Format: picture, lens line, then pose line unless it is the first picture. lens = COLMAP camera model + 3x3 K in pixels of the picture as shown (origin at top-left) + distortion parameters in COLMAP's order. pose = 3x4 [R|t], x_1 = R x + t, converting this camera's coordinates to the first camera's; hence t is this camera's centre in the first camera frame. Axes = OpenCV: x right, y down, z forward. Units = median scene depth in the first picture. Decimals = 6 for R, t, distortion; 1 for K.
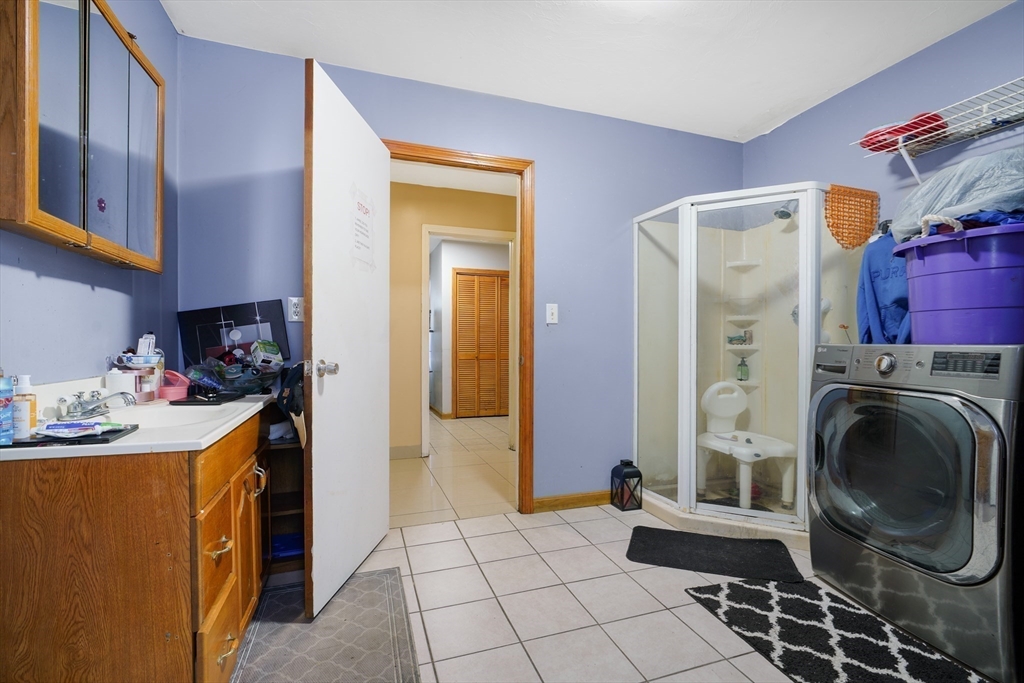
lens RADIAL K [[463.5, 0, 514.9], [0, 463.5, 344.0], [0, 0, 1]] dist [-0.012129, 0.004737]
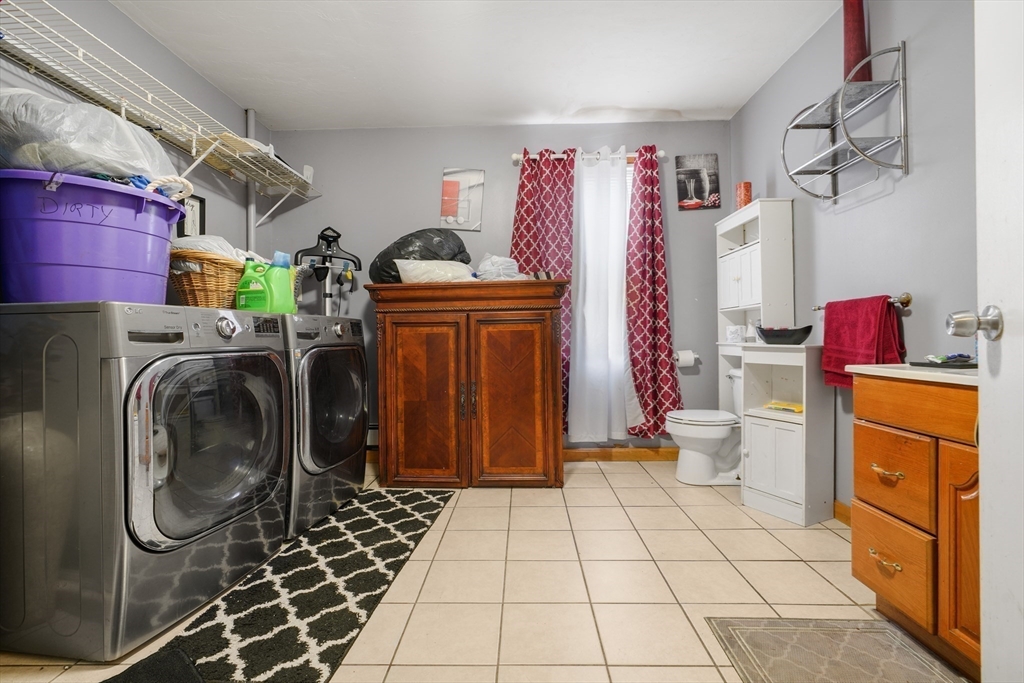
lens RADIAL K [[463.5, 0, 512.0], [0, 463.5, 338.7], [0, 0, 1]] dist [-0.012129, 0.004737]
pose [[-0.939903, 0.011839, 0.341237, -0.102477], [0.013736, 0.999901, 0.003143, 0.070111], [-0.341165, 0.007641, -0.939972, 1.696277]]
